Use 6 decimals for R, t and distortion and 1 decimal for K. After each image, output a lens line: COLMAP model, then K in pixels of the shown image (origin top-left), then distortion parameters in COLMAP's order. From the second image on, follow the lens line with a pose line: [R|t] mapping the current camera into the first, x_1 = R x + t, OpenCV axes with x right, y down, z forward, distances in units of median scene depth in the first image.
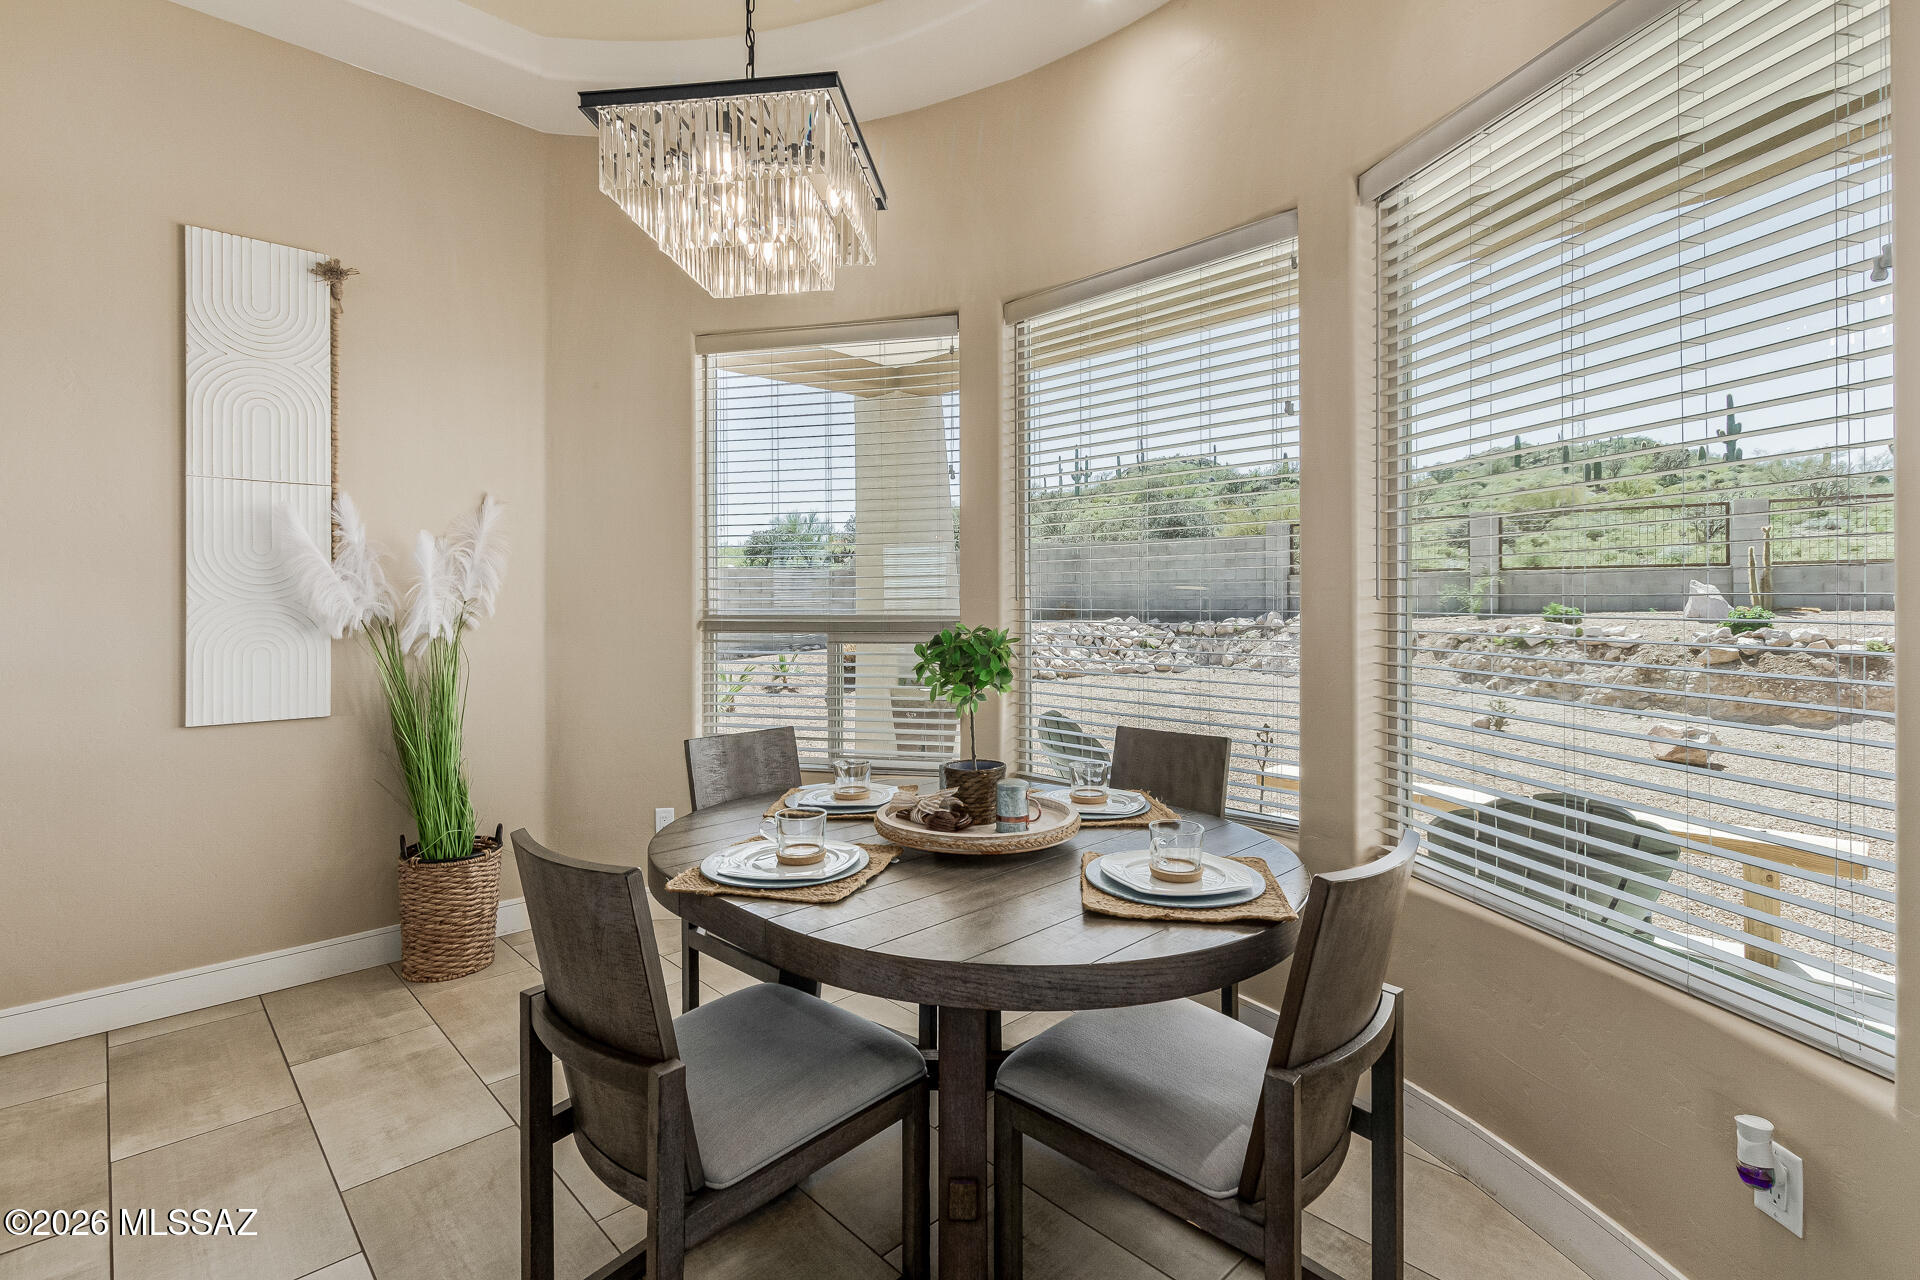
lens RADIAL K [[893.3, 0, 974.3], [0, 893.3, 593.7], [0, 0, 1]] dist [0.007489, -0.001795]
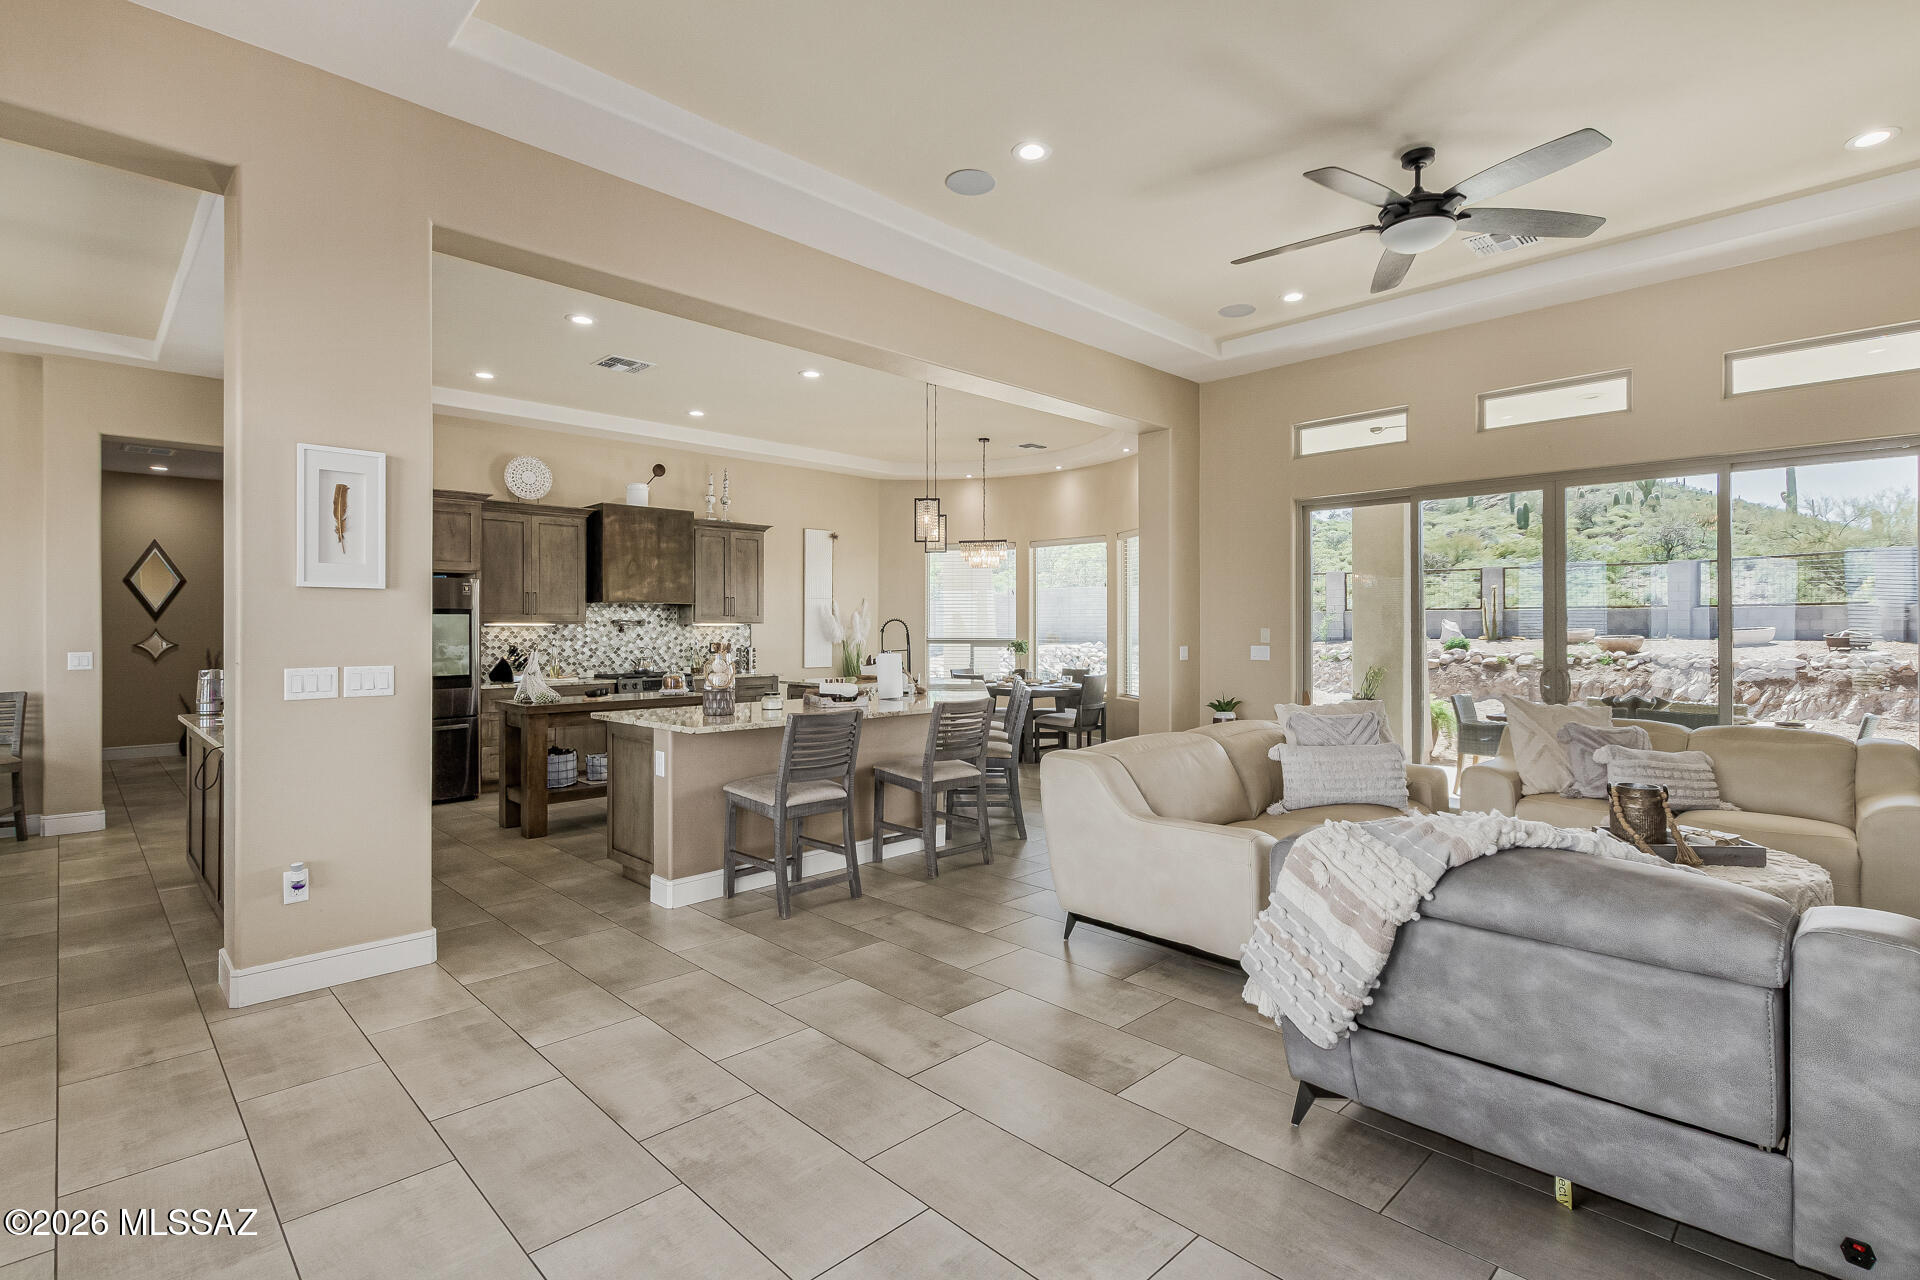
lens RADIAL K [[893.3, 0, 946.9], [0, 893.3, 626.1], [0, 0, 1]] dist [0.007489, -0.001795]
pose [[0.999971, 0.004777, -0.005990, -0.064207], [-0.004731, 0.999960, 0.007594, -0.011155], [0.006026, -0.007565, 0.999953, -0.588106]]
